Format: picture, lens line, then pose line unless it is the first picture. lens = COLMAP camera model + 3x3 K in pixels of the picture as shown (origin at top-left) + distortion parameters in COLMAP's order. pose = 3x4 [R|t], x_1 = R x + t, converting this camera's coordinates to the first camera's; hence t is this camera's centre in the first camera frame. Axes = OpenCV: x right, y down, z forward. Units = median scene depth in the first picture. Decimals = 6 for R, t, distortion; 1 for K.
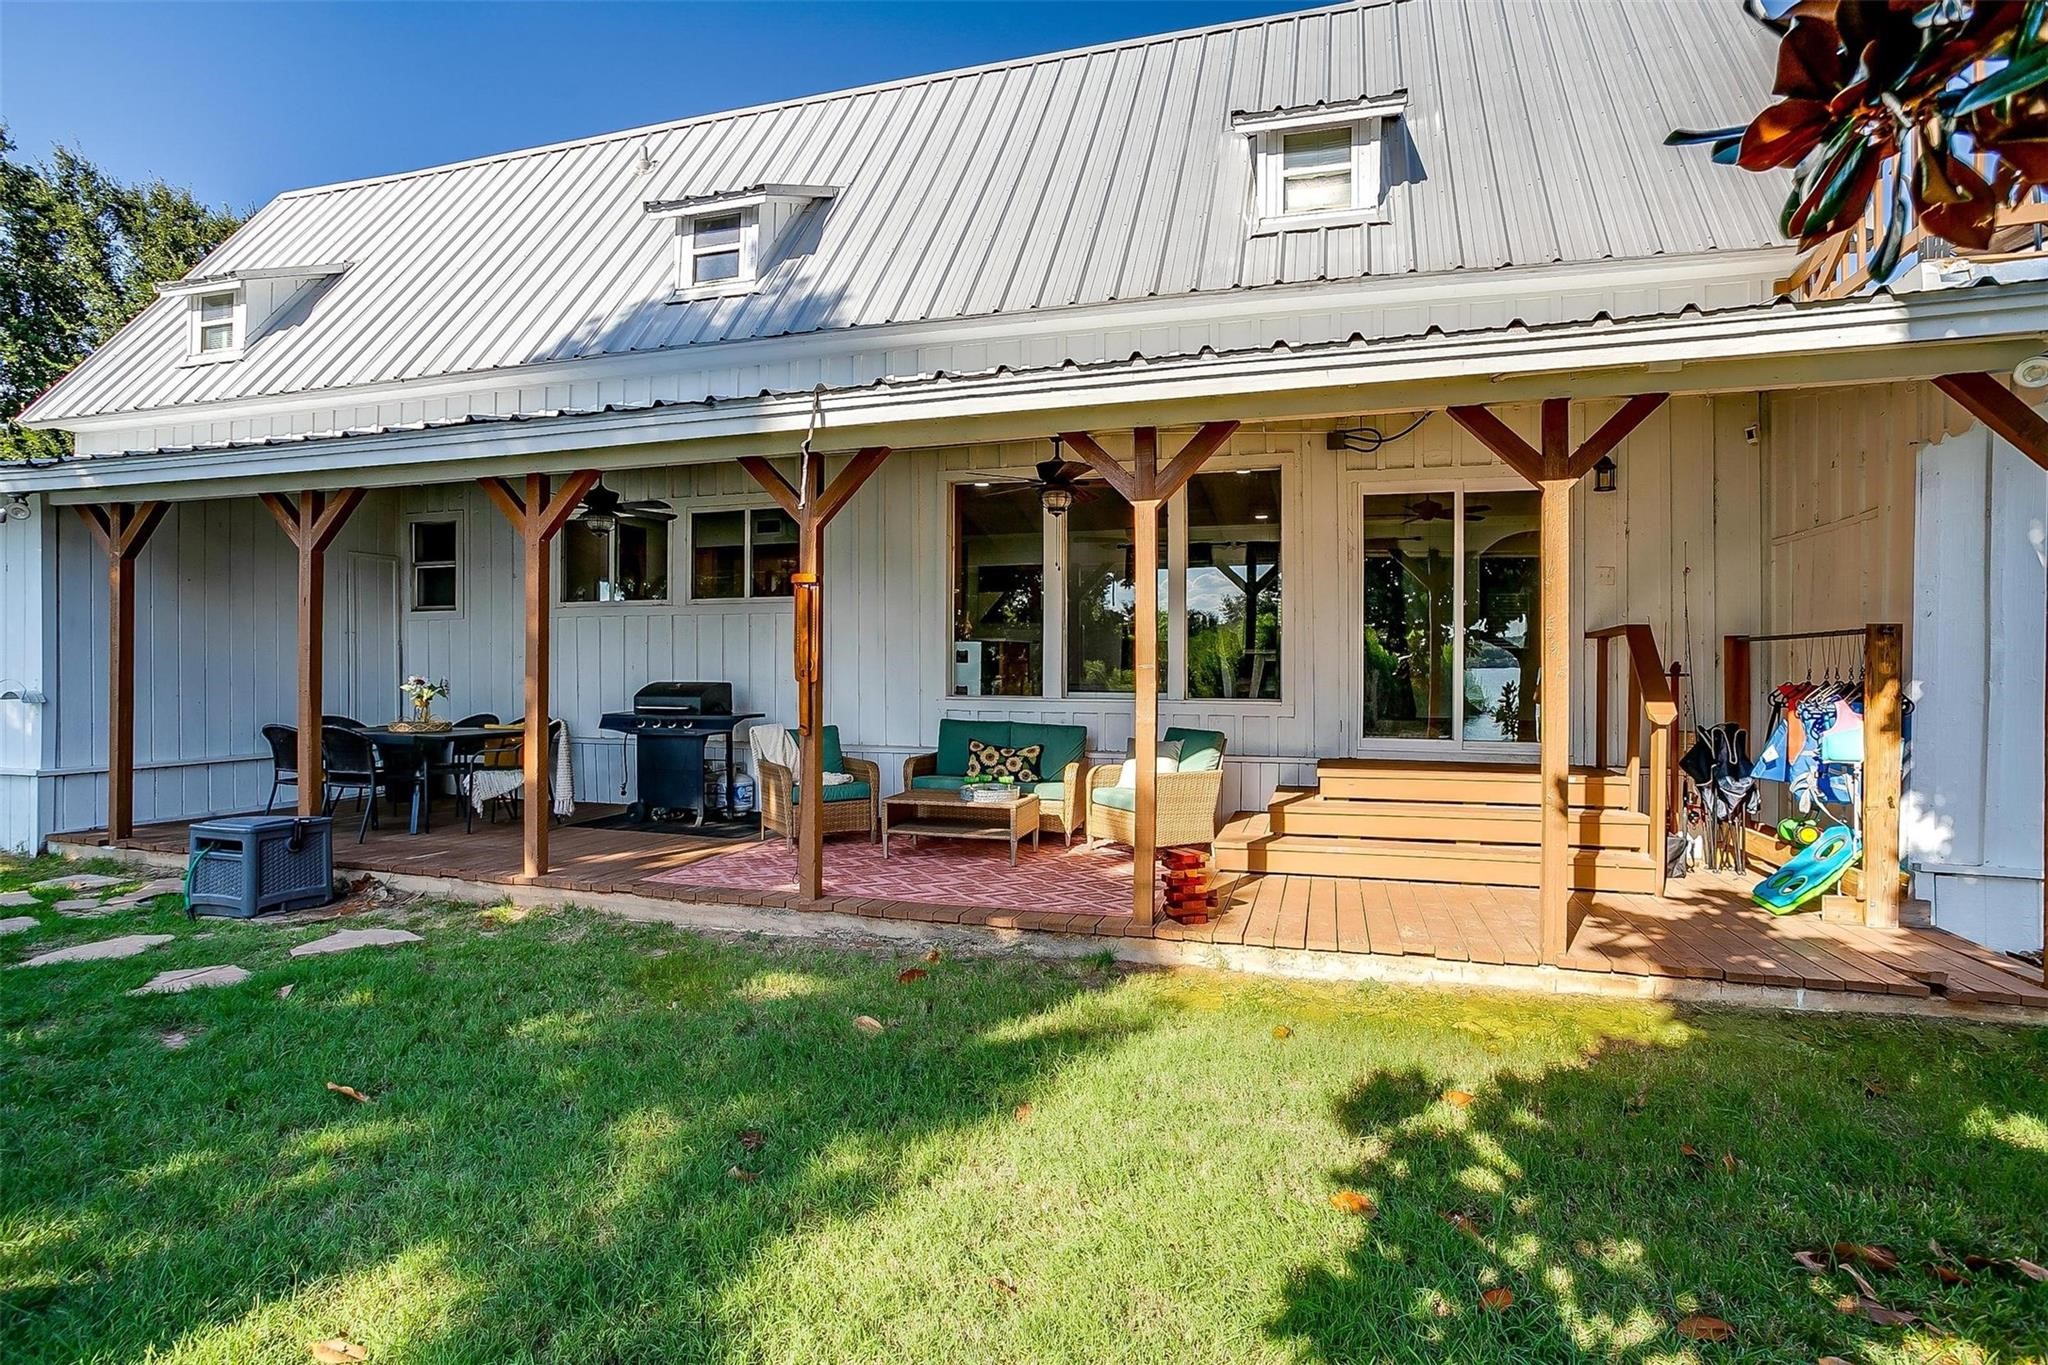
lens RADIAL K [[996.8, 0, 1021.2], [0, 996.8, 682.1], [0, 0, 1]] dist [-0.068426, 0.037634]
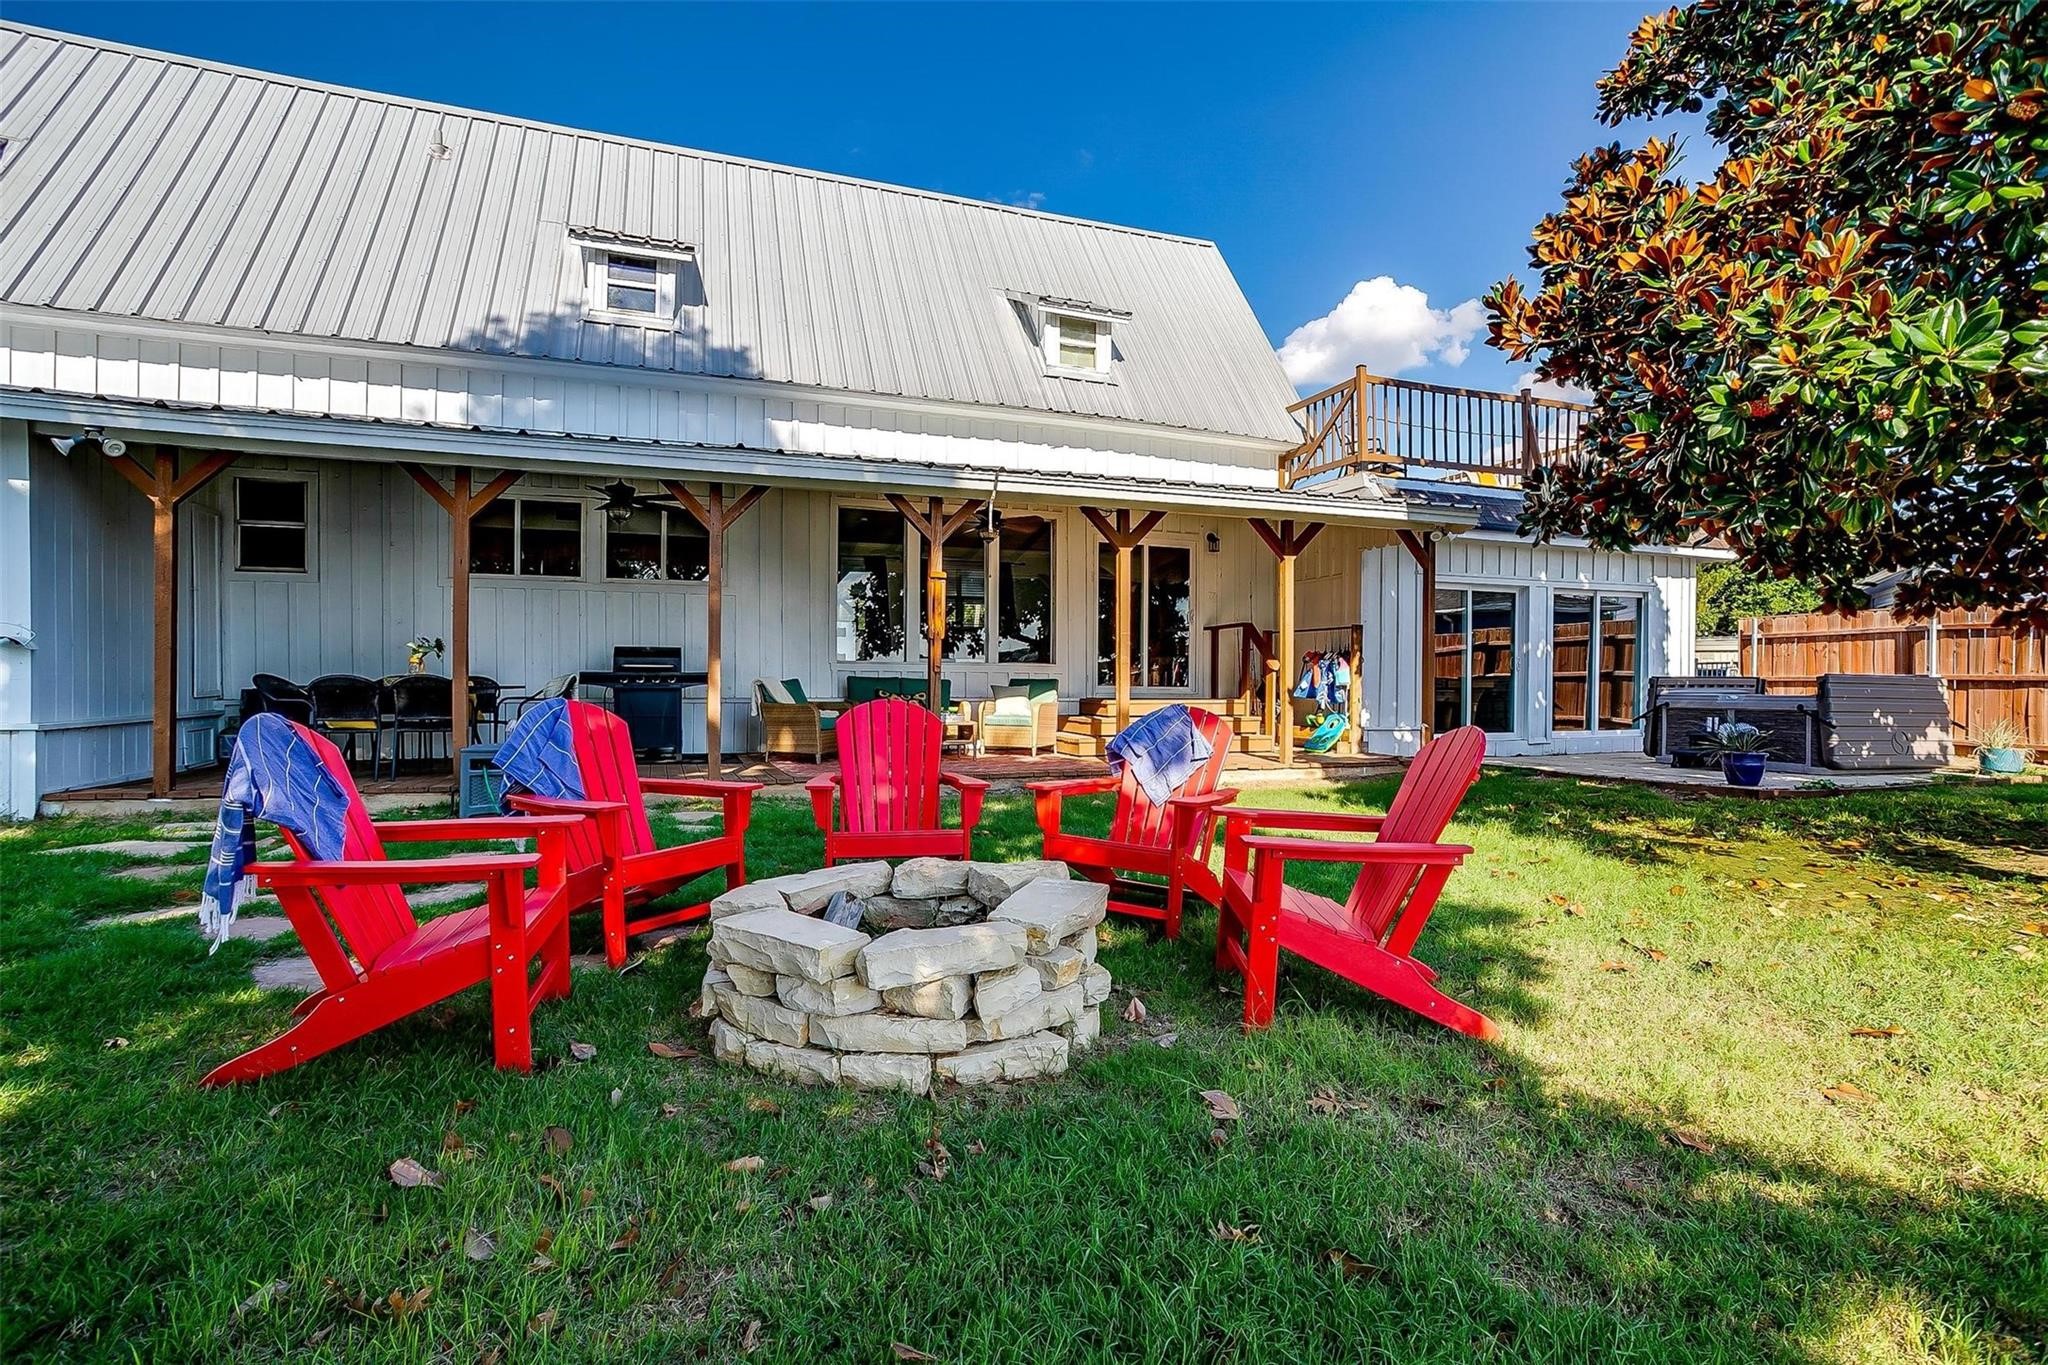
lens RADIAL K [[996.8, 0, 1021.2], [0, 996.8, 682.1], [0, 0, 1]] dist [-0.068426, 0.037634]
pose [[0.796650, -0.001184, 0.604440, -0.733652], [0.003599, 0.999990, -0.002784, 0.050745], [-0.604430, 0.004393, 0.796646, -0.257393]]
